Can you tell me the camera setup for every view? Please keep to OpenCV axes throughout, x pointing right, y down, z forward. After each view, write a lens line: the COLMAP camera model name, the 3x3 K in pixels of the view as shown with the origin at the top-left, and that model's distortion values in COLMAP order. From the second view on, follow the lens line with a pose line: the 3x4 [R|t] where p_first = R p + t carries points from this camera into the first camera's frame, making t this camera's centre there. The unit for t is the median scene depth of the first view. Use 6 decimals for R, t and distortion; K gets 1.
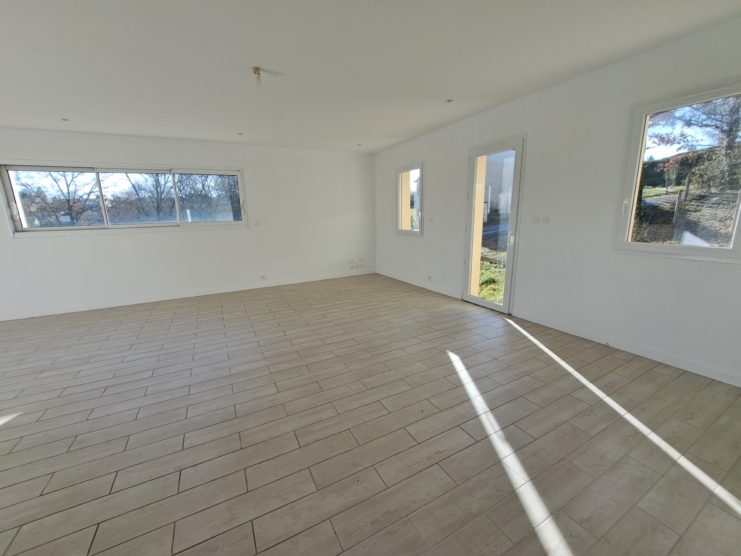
lens RADIAL K [[297.1, 0, 368.8], [0, 297.1, 279.6], [0, 0, 1]] dist [-0.009716, -0.000193]
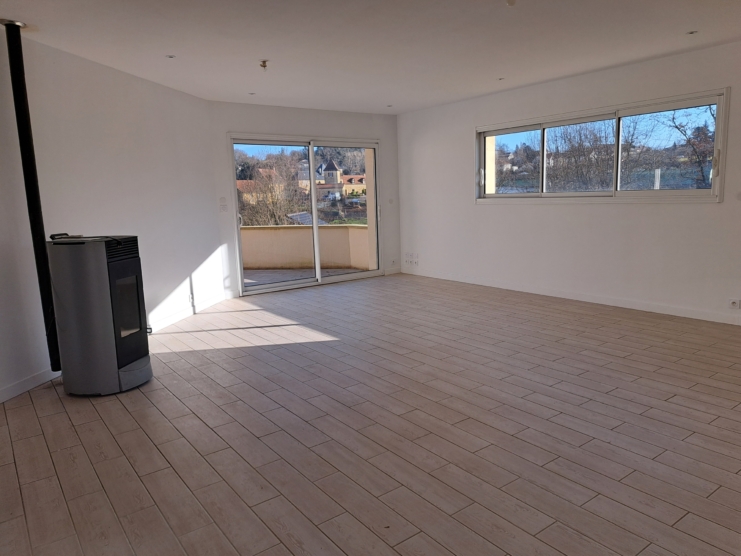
lens RADIAL K [[531.9, 0, 371.2], [0, 531.9, 275.7], [0, 0, 1]] dist [0.032602, -0.002734]
pose [[0.156970, 0.177048, -0.971604, 0.777918], [-0.187390, 0.971268, 0.146712, -0.138804], [0.969663, 0.159039, 0.185637, 0.468544]]
